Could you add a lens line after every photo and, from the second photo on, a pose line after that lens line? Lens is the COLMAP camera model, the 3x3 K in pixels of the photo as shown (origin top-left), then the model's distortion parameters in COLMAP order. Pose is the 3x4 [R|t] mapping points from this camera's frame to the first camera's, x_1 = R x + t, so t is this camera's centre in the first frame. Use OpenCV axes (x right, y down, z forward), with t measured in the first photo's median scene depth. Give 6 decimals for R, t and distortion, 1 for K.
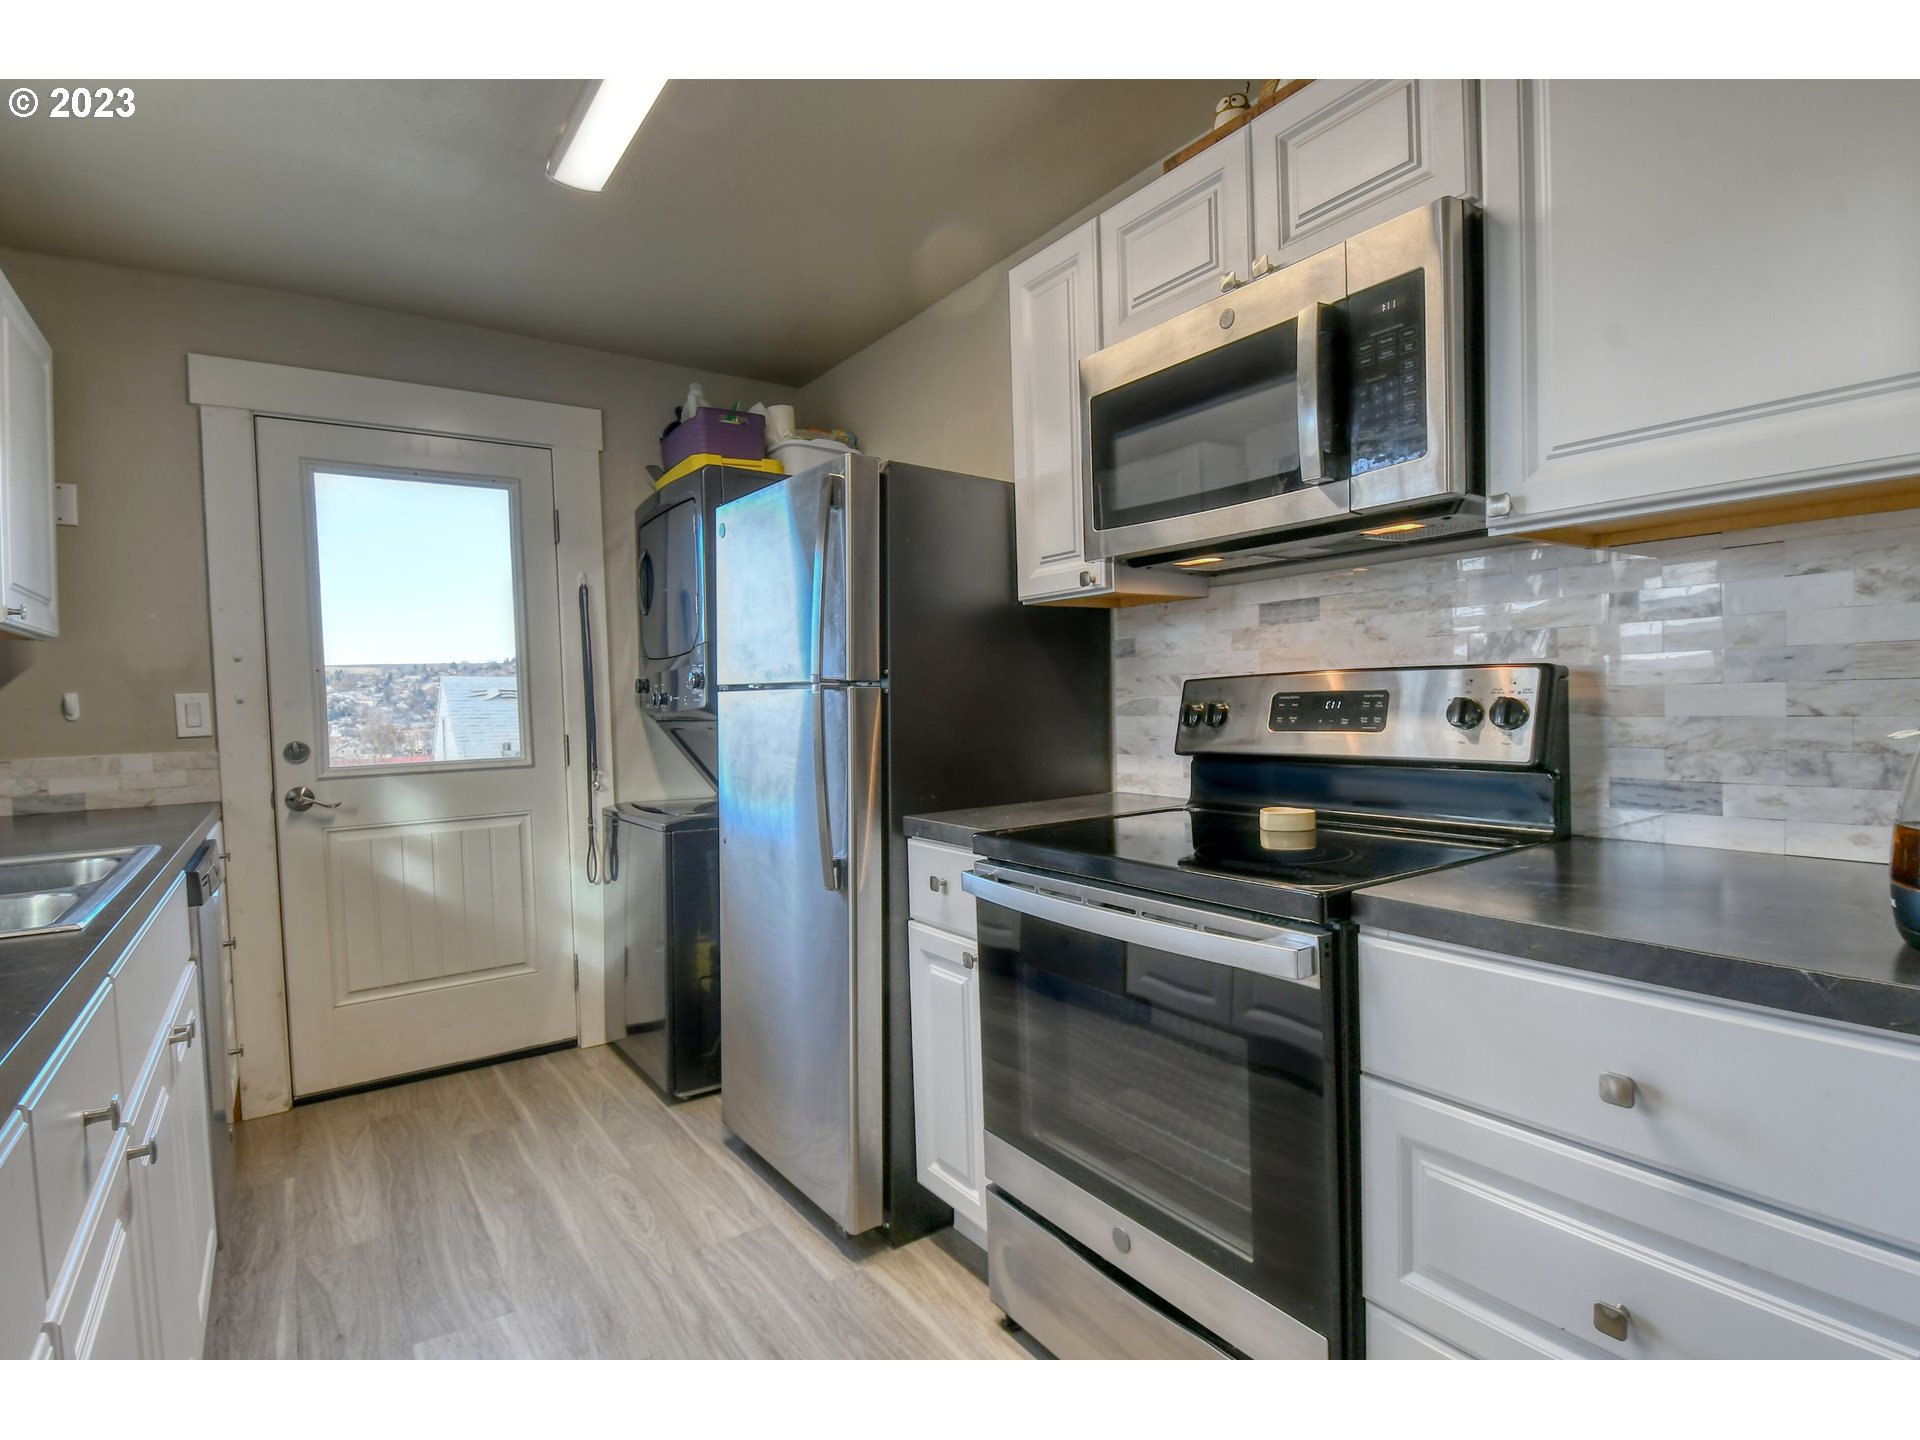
lens RADIAL K [[962.5, 0, 968.9], [0, 962.5, 734.9], [0, 0, 1]] dist [0.018540, -0.025311]
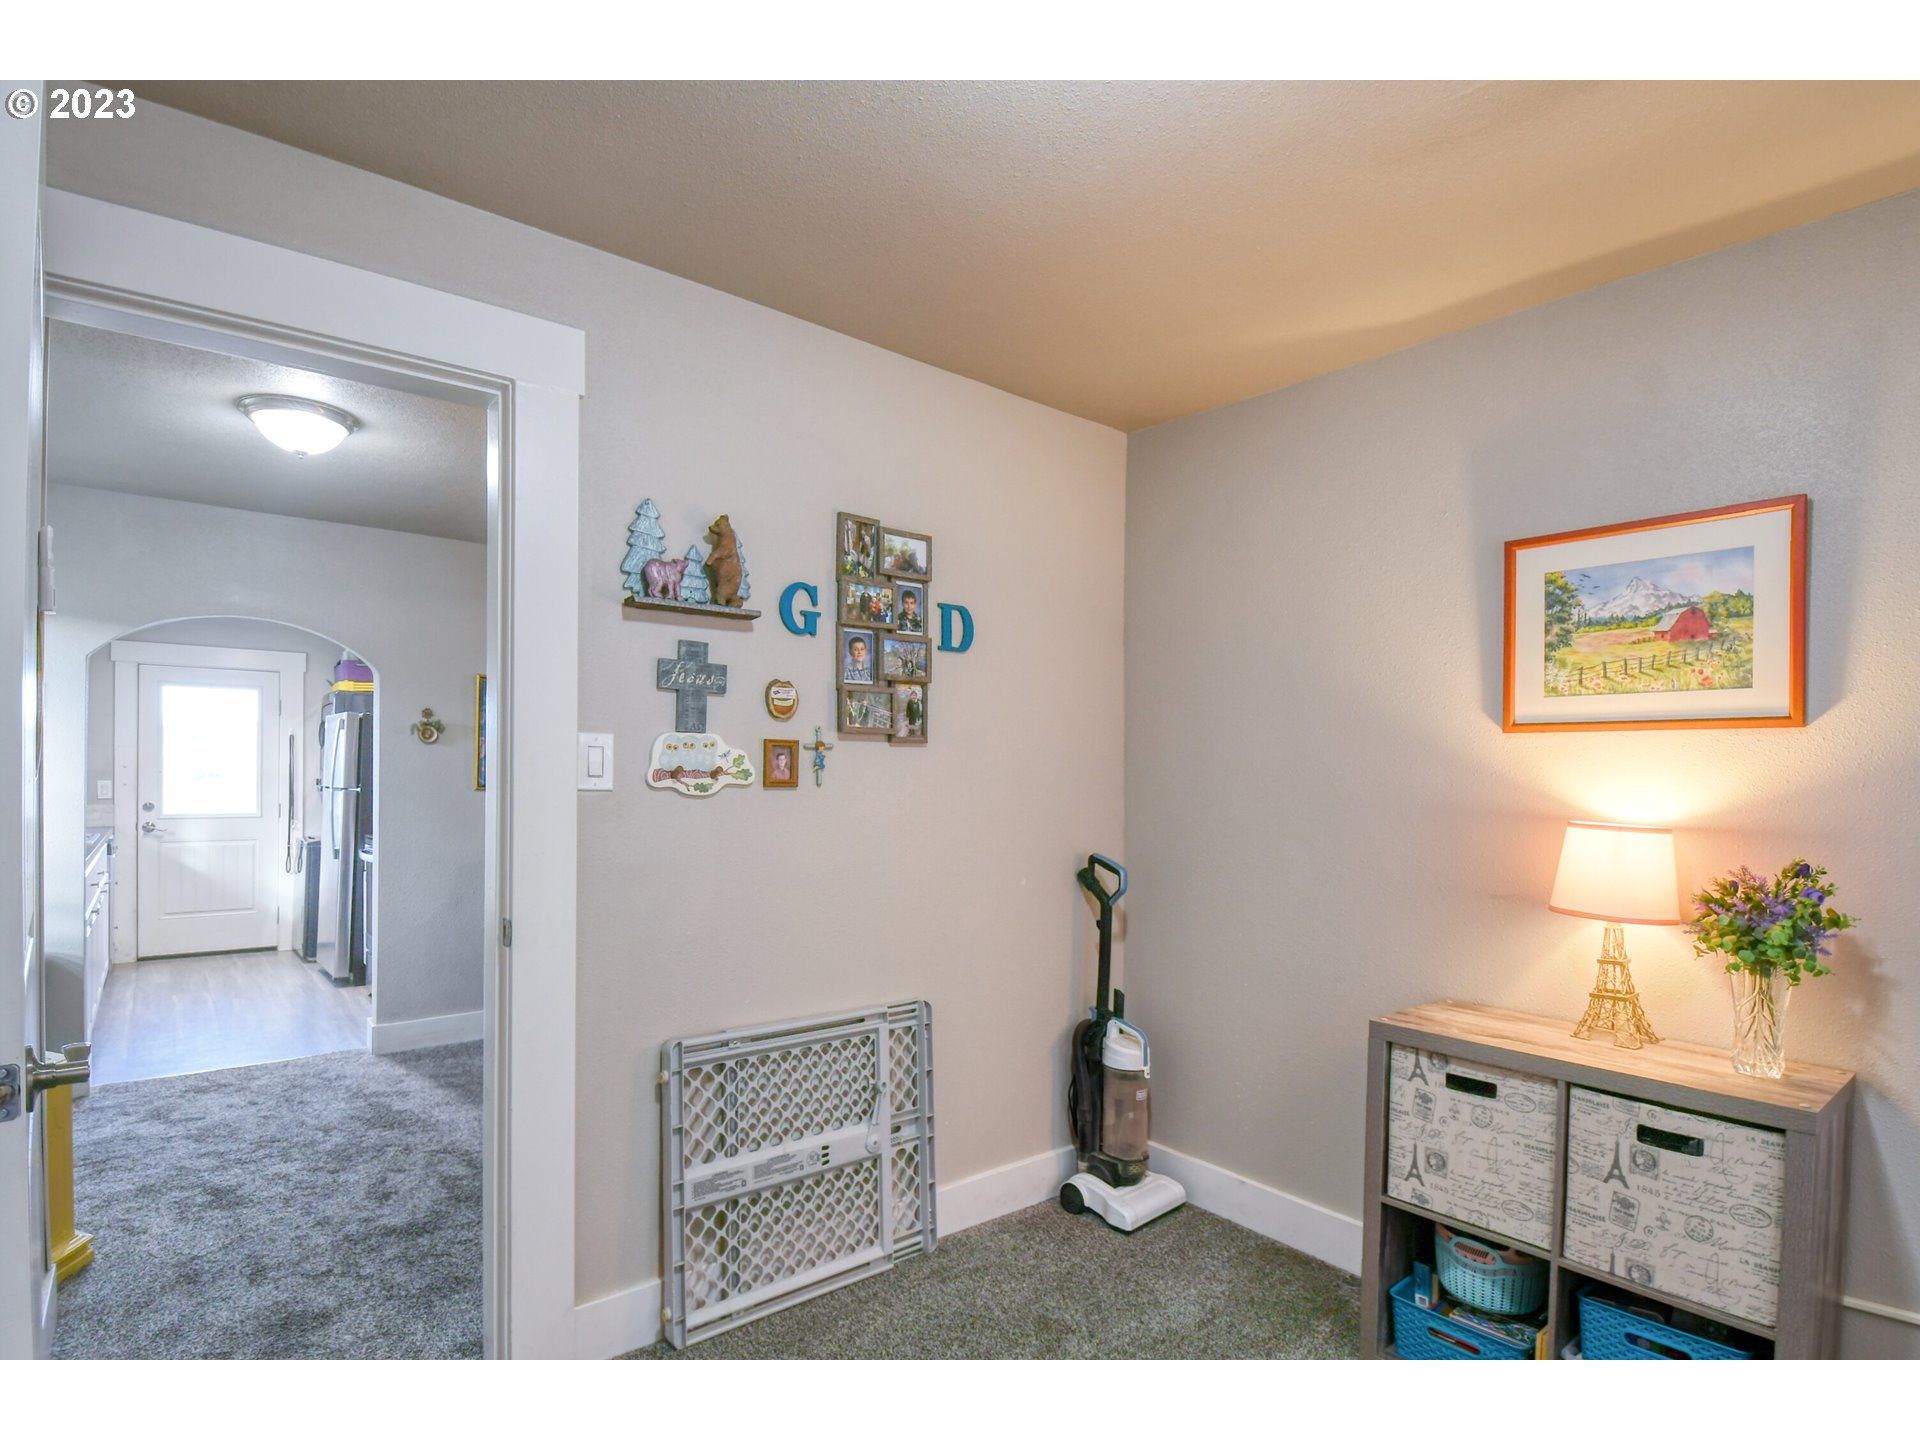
lens RADIAL K [[992.8, 0, 966.7], [0, 992.8, 780.2], [0, 0, 1]] dist [0.027259, -0.036641]
pose [[0.996794, 0.035107, 0.071892, 1.074405], [-0.032189, 0.998626, -0.041352, -0.010458], [-0.073245, 0.038906, 0.996555, -1.506094]]
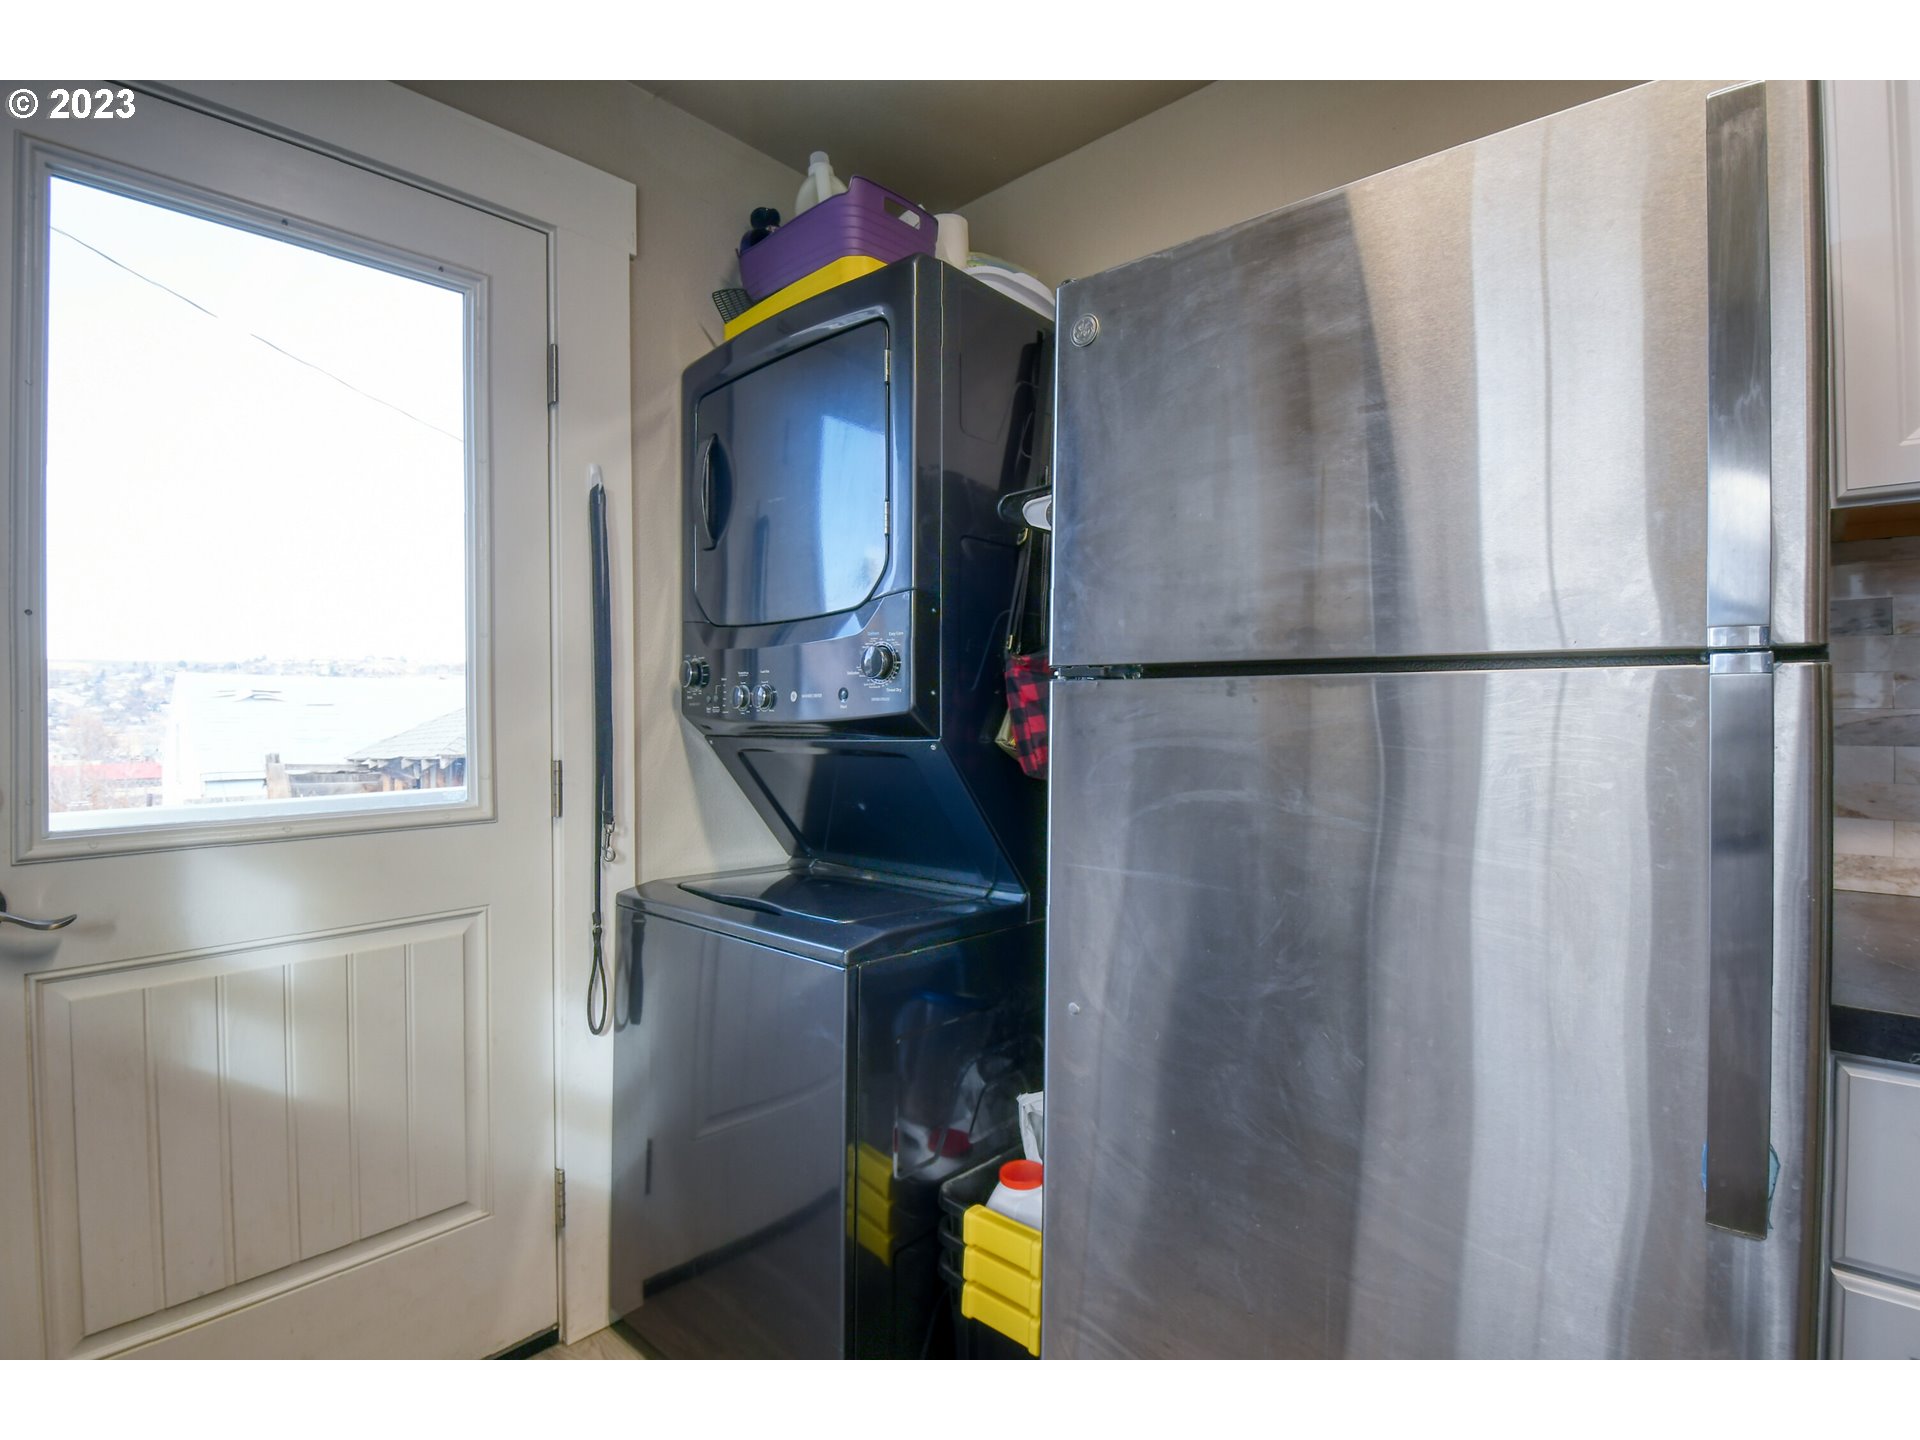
lens RADIAL K [[924.4, 0, 967.8], [0, 924.4, 713.2], [0, 0, 1]] dist [0.001980, -0.014650]
pose [[0.976103, 0.019710, 0.216412, -0.344254], [-0.011526, 0.999172, -0.039011, -0.009772], [-0.217002, 0.035585, 0.975522, 0.502824]]
